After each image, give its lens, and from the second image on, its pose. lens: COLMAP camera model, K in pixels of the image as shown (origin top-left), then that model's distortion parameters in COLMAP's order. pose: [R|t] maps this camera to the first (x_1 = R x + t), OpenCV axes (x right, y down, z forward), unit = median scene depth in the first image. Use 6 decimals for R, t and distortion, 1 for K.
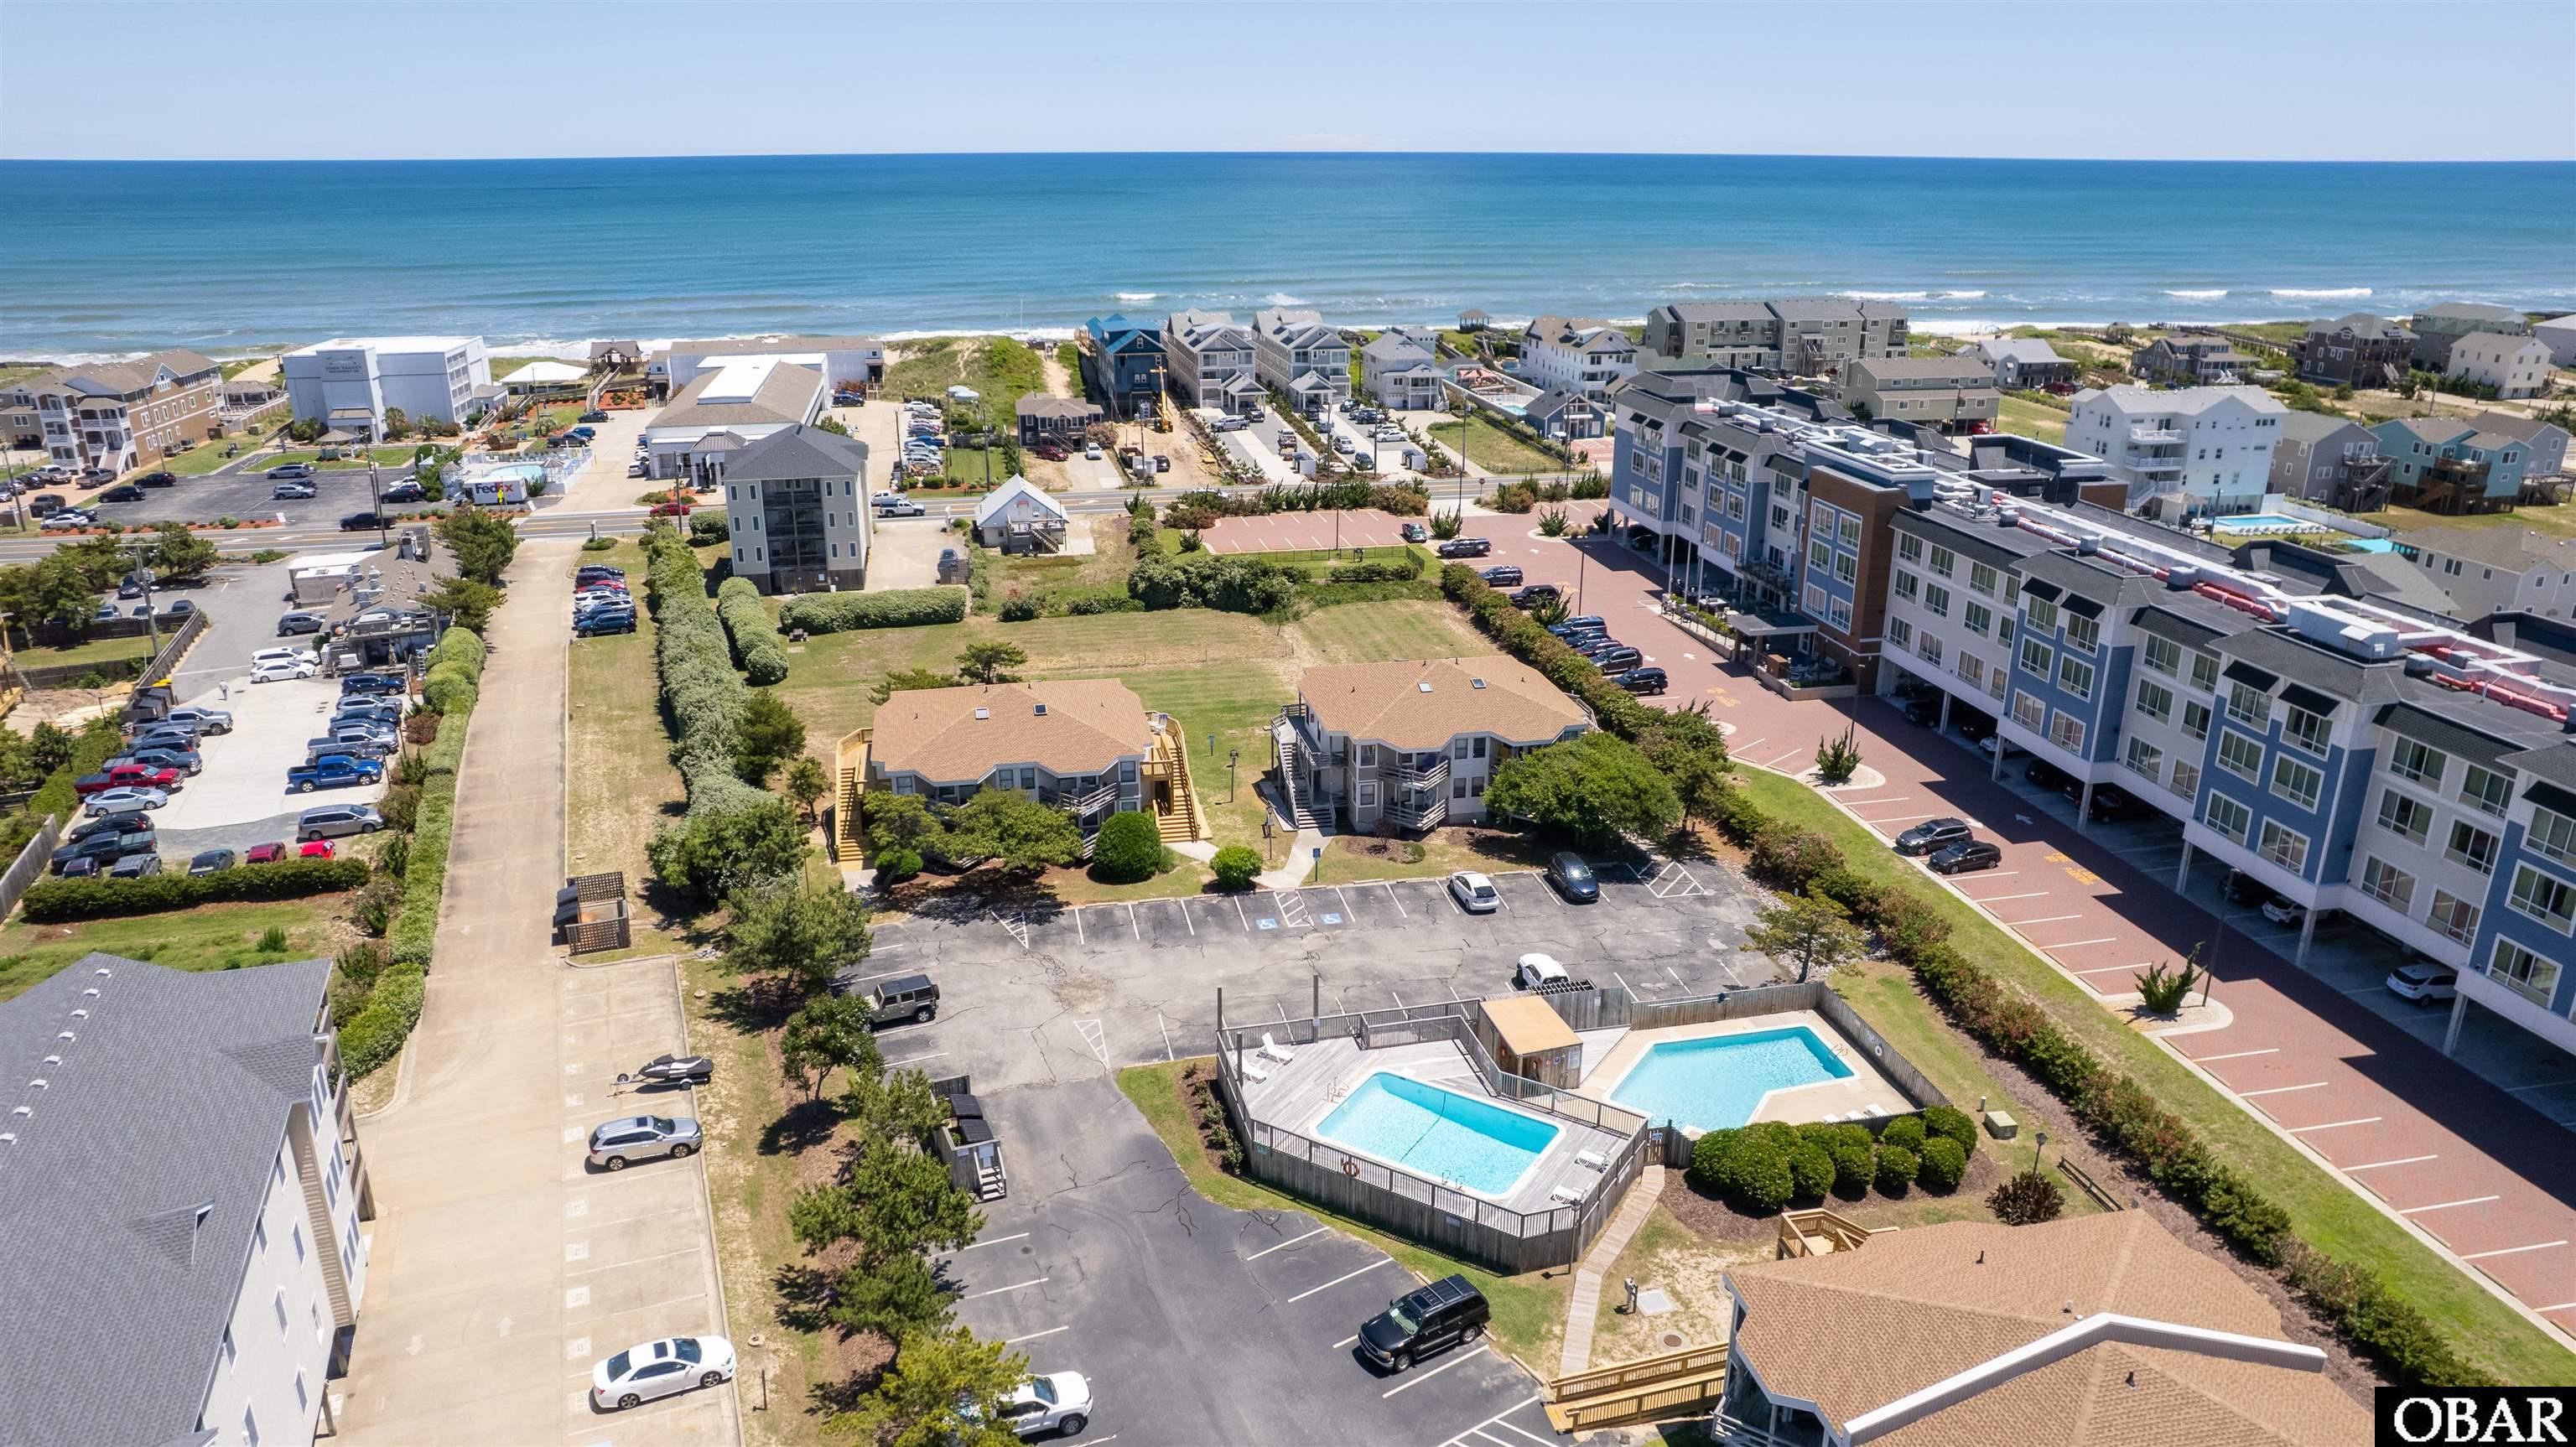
lens RADIAL K [[1643.1, 0, 1287.8], [0, 1643.1, 732.2], [0, 0, 1]] dist [-0.075132, 0.058986]
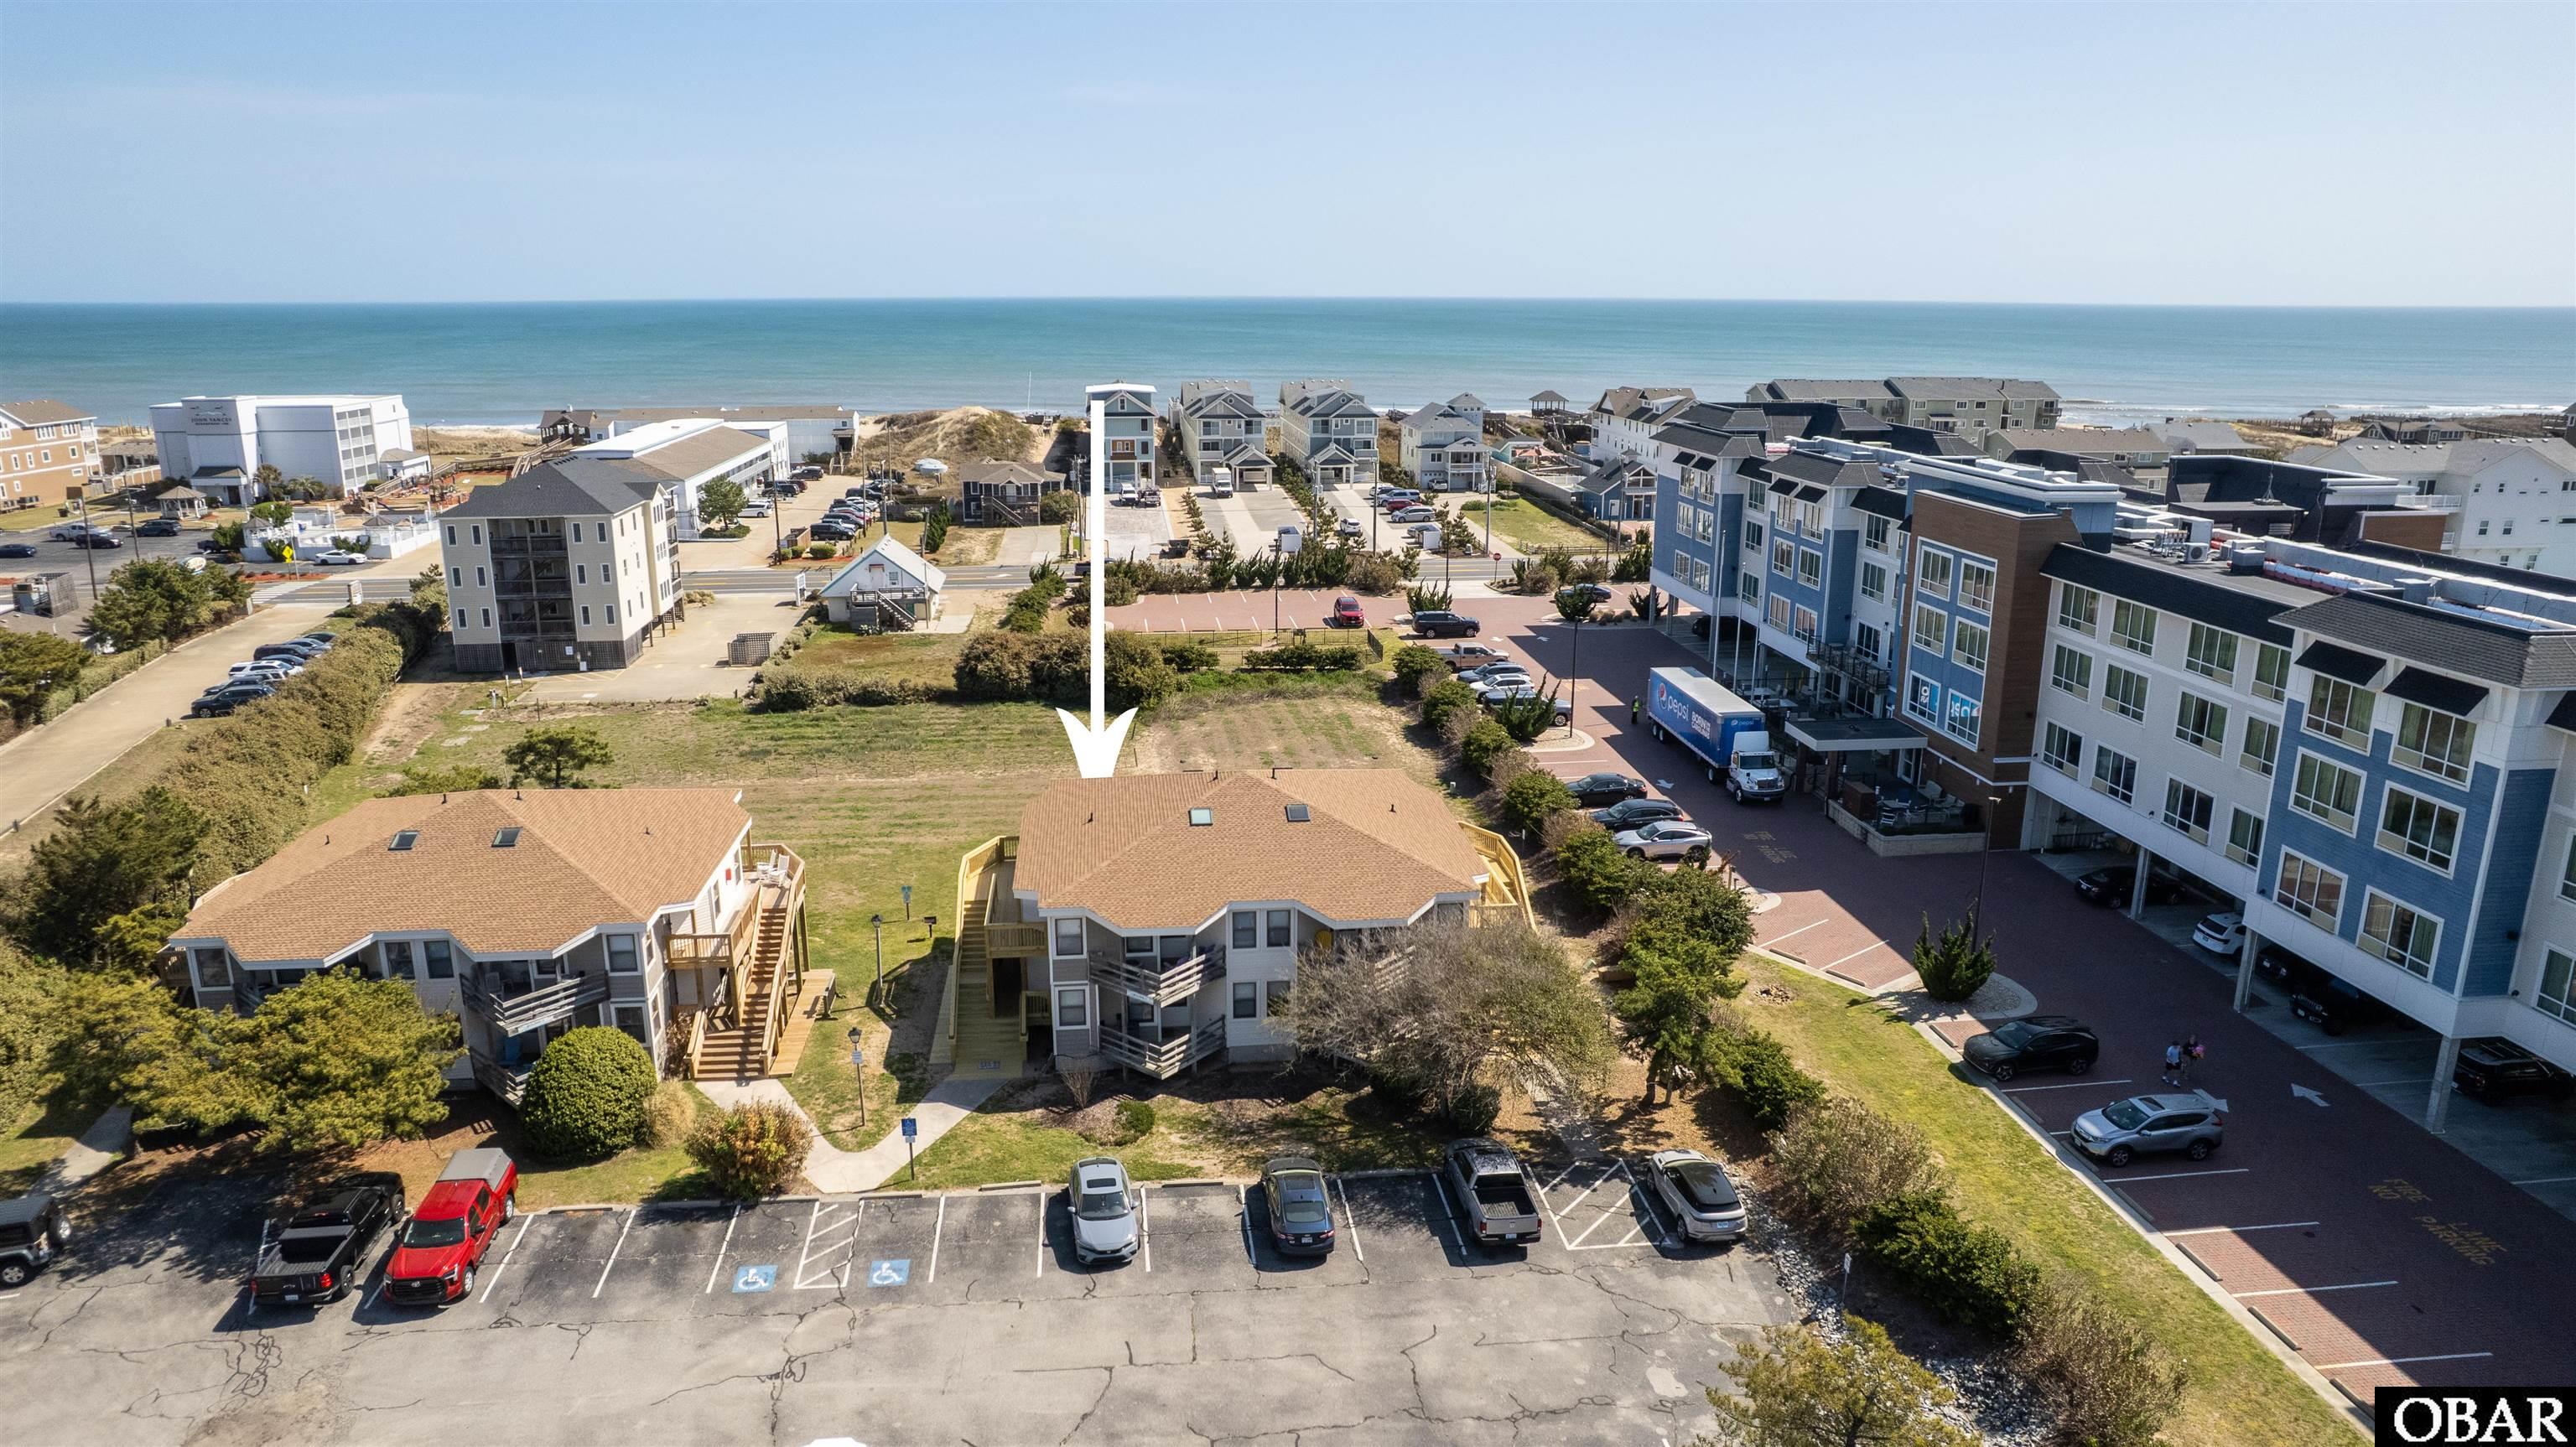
lens RADIAL K [[1643.1, 0, 1287.8], [0, 1643.1, 732.2], [0, 0, 1]] dist [-0.075132, 0.058986]
pose [[0.996585, 0.023309, -0.079216, 0.143625], [-0.029569, 0.996453, -0.078791, -0.011545], [0.077099, 0.080864, 0.993739, 0.396359]]
